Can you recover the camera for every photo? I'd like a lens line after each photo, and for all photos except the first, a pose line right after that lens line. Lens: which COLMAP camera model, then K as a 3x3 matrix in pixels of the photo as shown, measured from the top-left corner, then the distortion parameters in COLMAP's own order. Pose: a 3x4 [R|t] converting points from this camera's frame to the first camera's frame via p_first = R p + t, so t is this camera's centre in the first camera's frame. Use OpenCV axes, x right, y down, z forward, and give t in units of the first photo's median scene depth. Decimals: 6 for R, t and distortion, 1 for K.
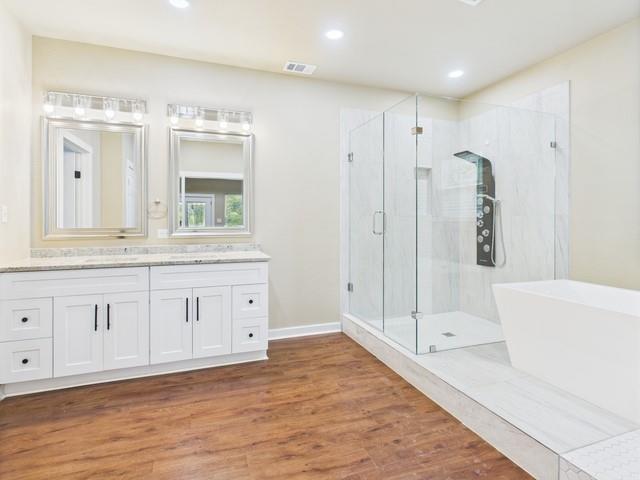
lens RADIAL K [[339.4, 0, 320.5], [0, 339.4, 222.0], [0, 0, 1]] dist [0.000764, 0.000870]
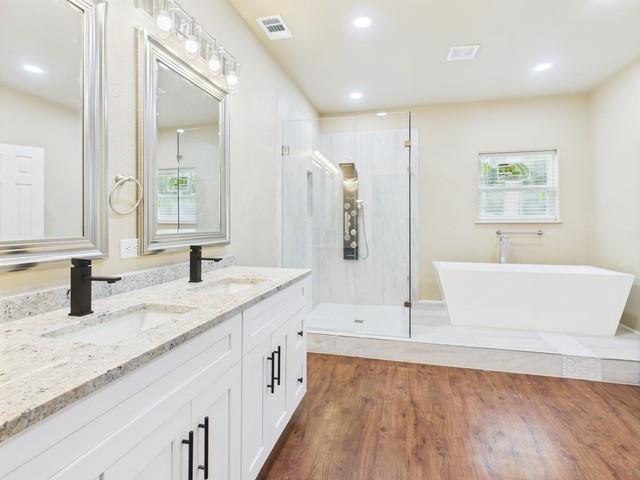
lens RADIAL K [[339.4, 0, 320.5], [0, 339.4, 222.0], [0, 0, 1]] dist [0.000764, 0.000870]
pose [[0.552574, 0.003138, 0.833458, -0.883897], [-0.001872, 0.999995, -0.002523, -0.002156], [-0.833462, -0.000166, 0.552577, 0.636560]]
